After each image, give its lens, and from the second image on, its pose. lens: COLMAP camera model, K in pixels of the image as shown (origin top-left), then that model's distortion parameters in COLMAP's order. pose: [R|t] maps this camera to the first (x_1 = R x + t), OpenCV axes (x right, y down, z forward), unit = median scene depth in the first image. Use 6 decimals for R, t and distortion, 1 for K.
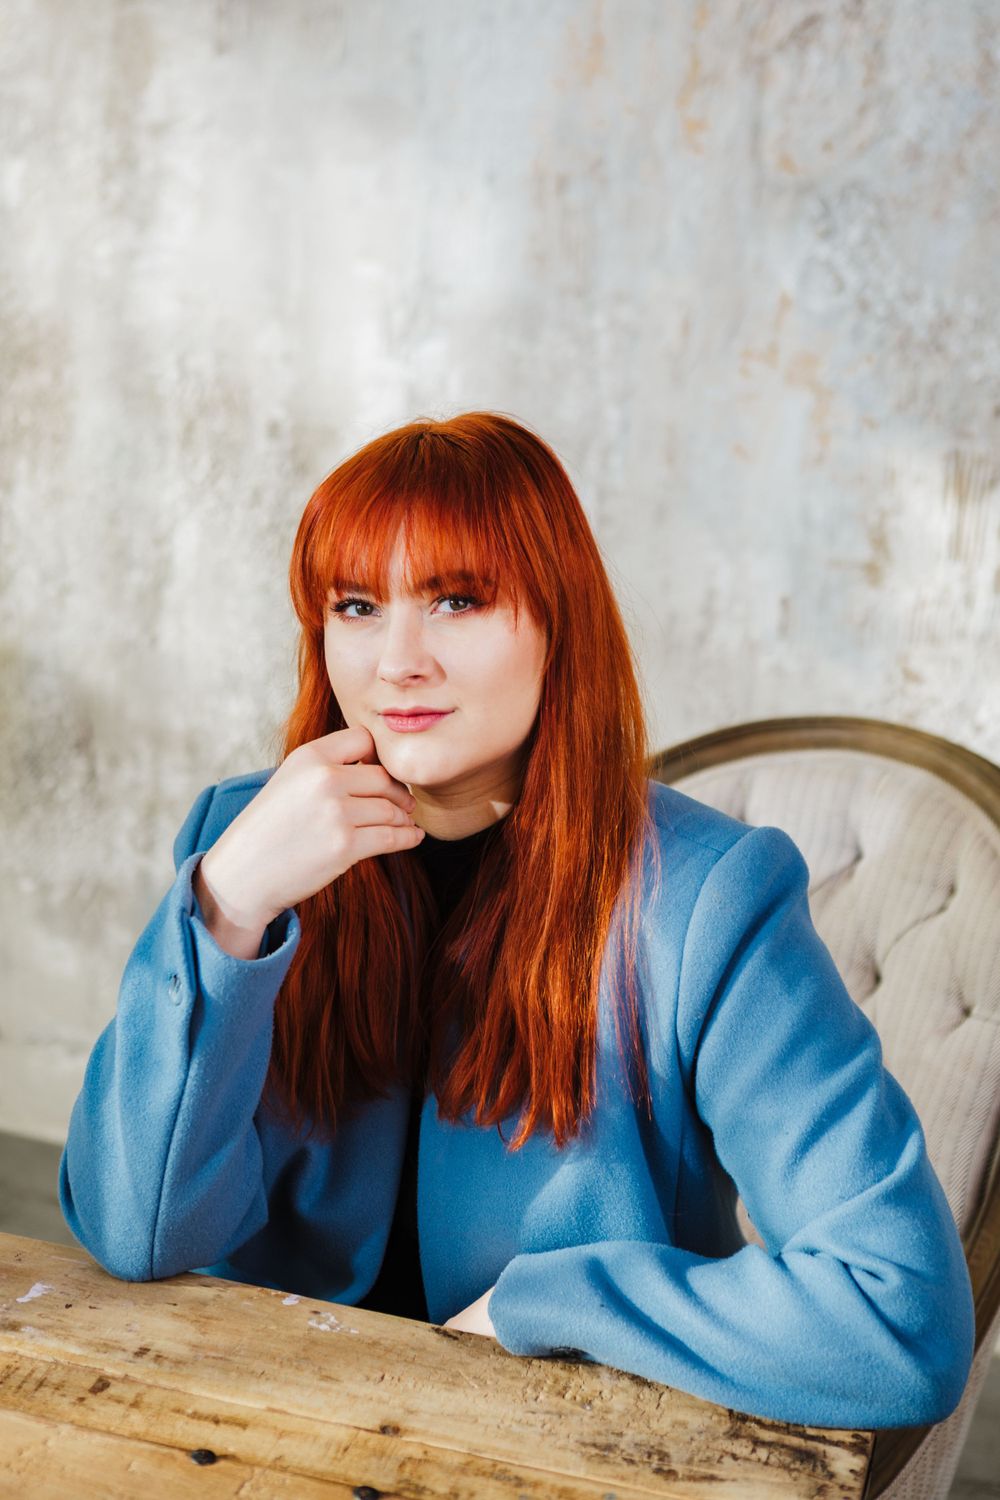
lens RADIAL K [[2274.6, 0, 500.0], [0, 2274.6, 750.0], [0, 0, 1]] dist [-0.195283, -0.043879]
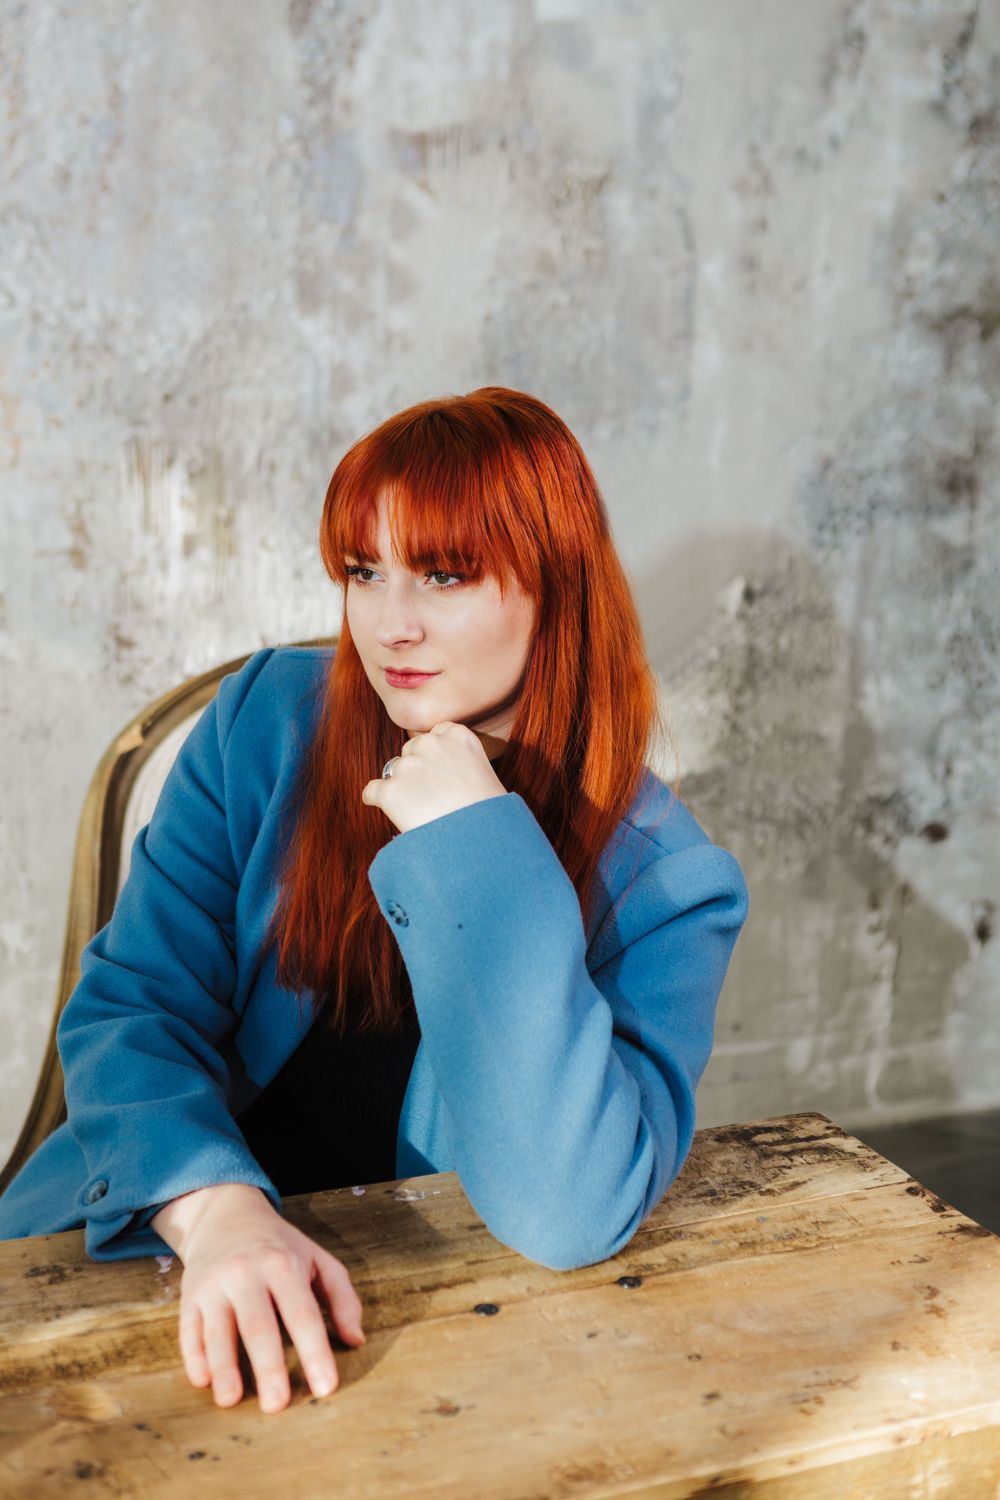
lens RADIAL K [[2274.6, 0, 500.0], [0, 2274.6, 750.0], [0, 0, 1]] dist [-0.195283, -0.043879]
pose [[0.740564, -0.193039, 0.643662, -0.417917], [0.190348, 0.978880, 0.074569, -0.029422], [-0.644463, 0.067297, 0.761668, 0.034680]]
